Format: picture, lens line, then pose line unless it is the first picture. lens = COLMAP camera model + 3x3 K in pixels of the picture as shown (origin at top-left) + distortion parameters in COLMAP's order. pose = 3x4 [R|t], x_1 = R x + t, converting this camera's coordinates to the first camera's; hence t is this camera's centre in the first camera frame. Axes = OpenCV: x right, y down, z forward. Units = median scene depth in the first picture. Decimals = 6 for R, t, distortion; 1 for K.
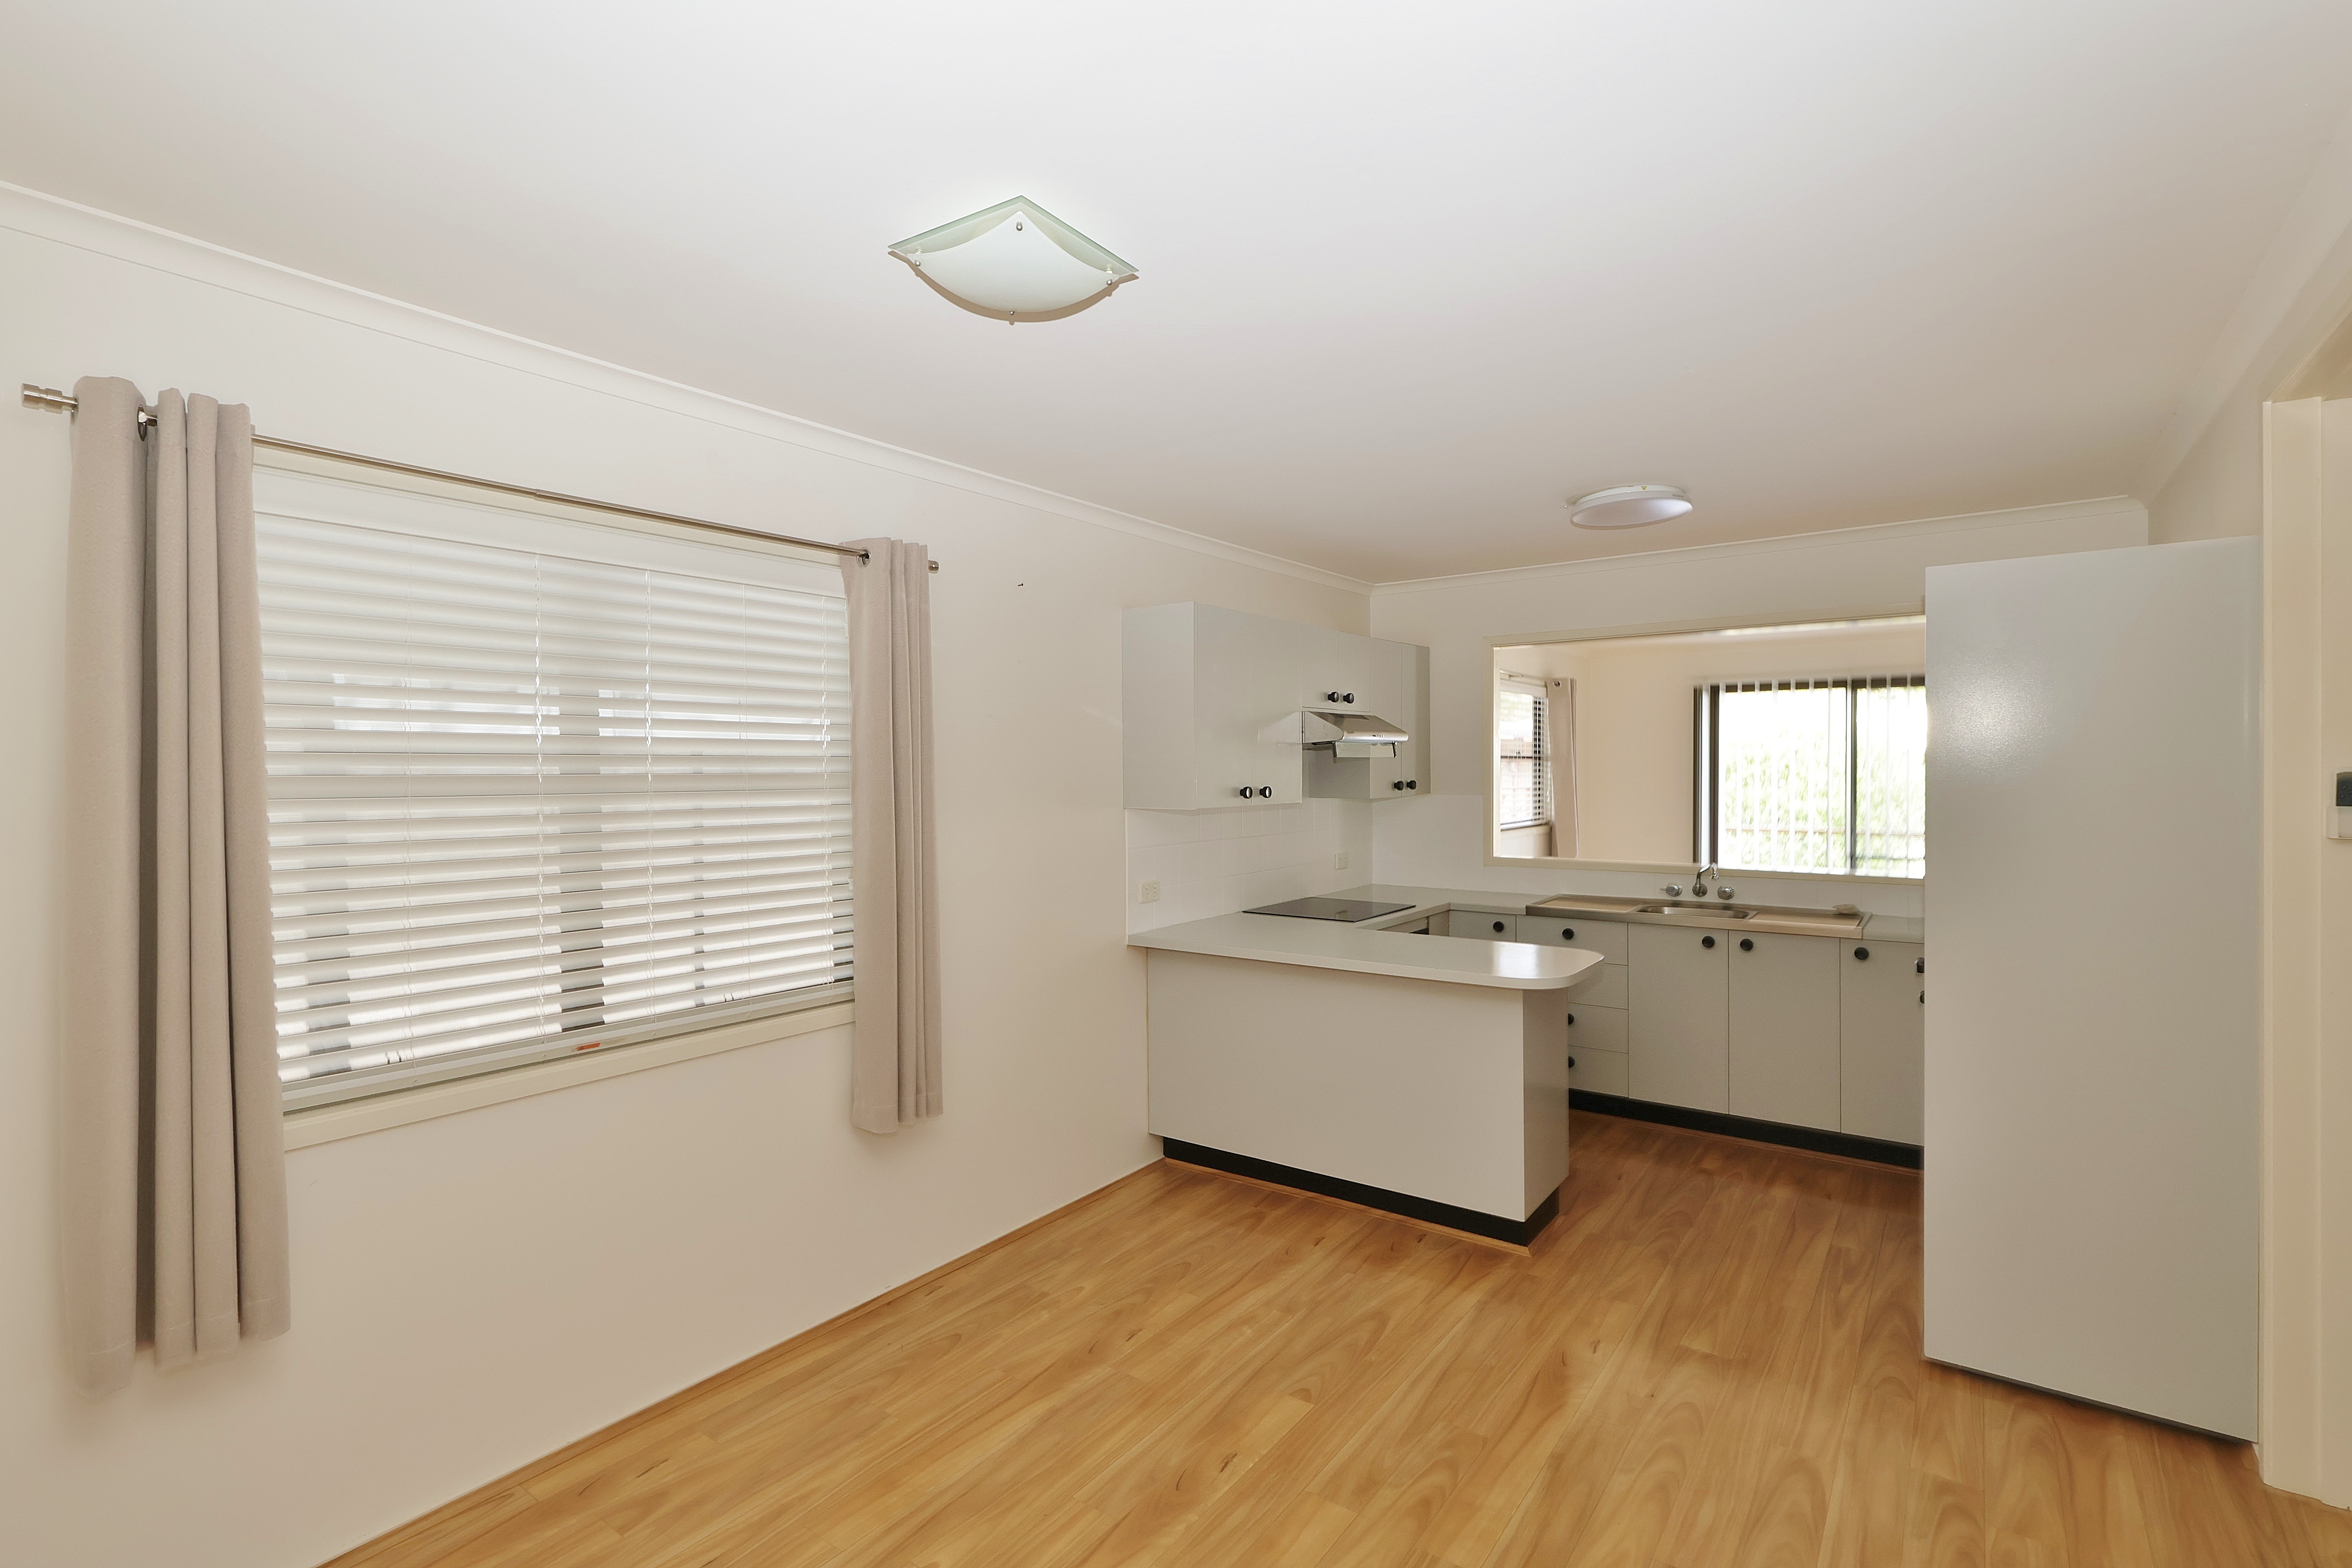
lens RADIAL K [[1090.1, 0, 1177.2], [0, 1090.1, 774.1], [0, 0, 1]] dist [0.001582, 0.000362]
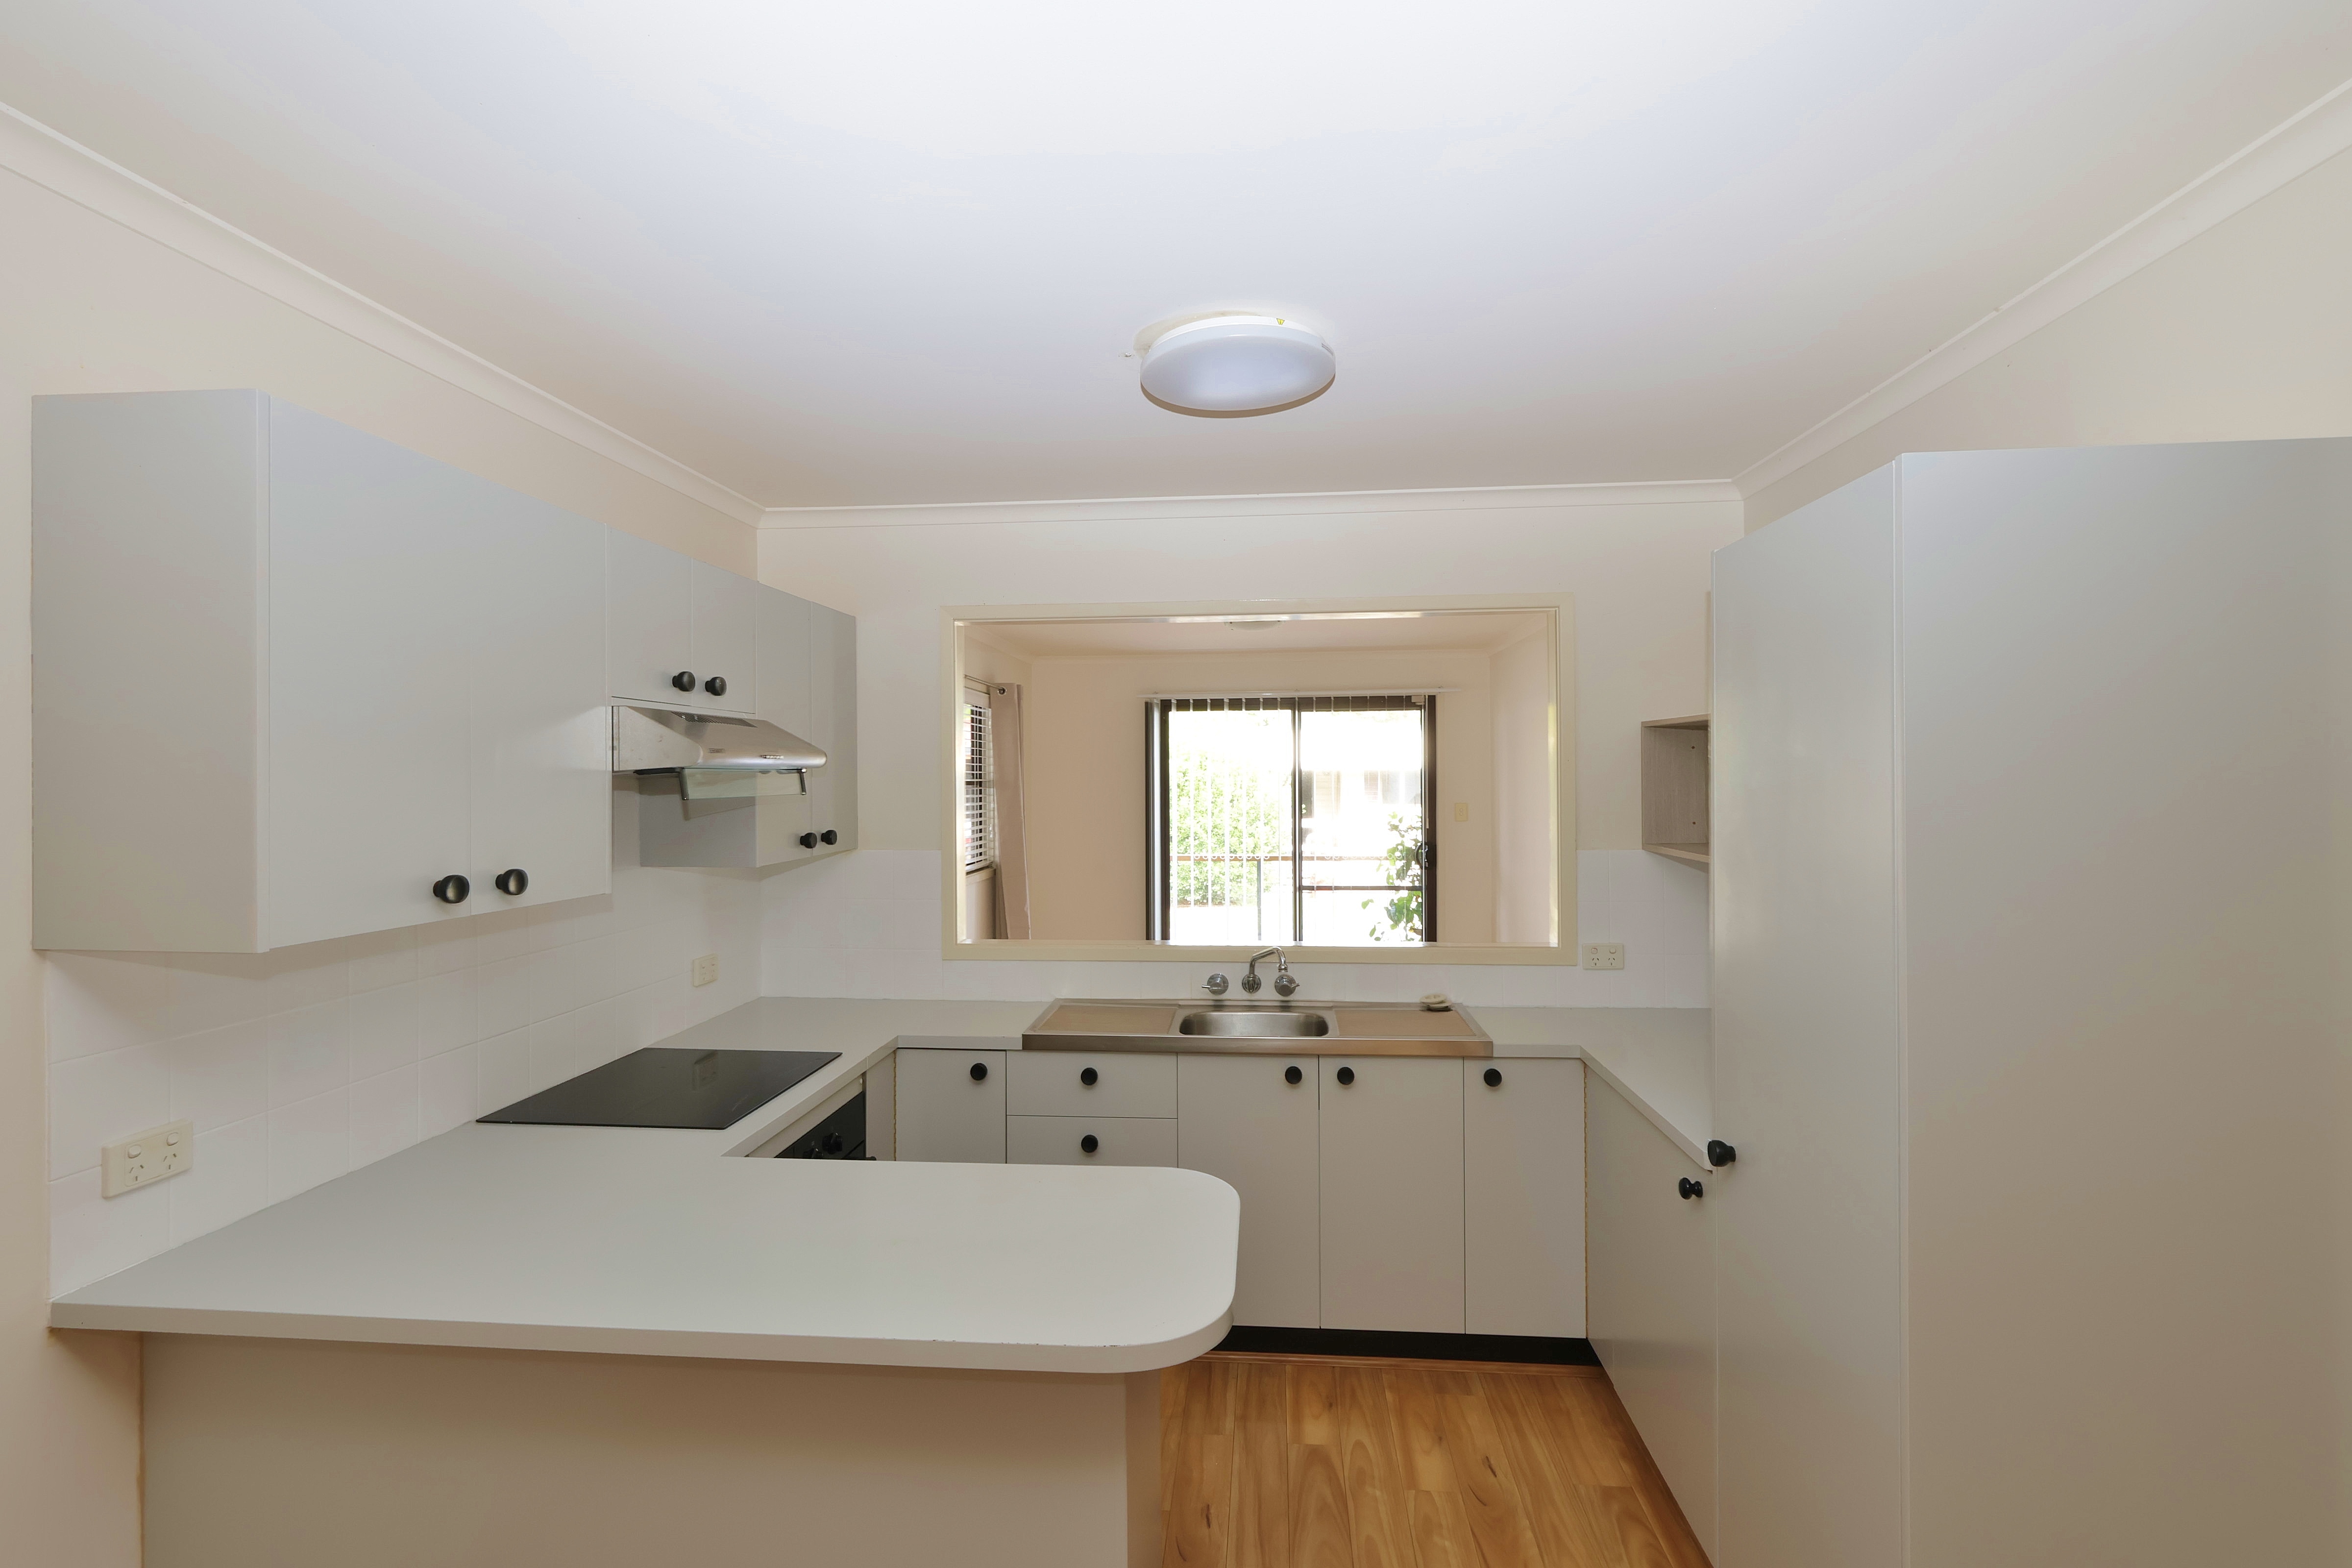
lens RADIAL K [[1081.5, 0, 1176.0], [0, 1081.5, 784.0], [0, 0, 1]] dist [-0.000141, 0.000096]
pose [[0.853426, 0.001247, 0.521212, 0.072870], [-0.000110, 0.999998, -0.002212, -0.020096], [-0.521214, 0.001831, 0.853424, 0.424943]]
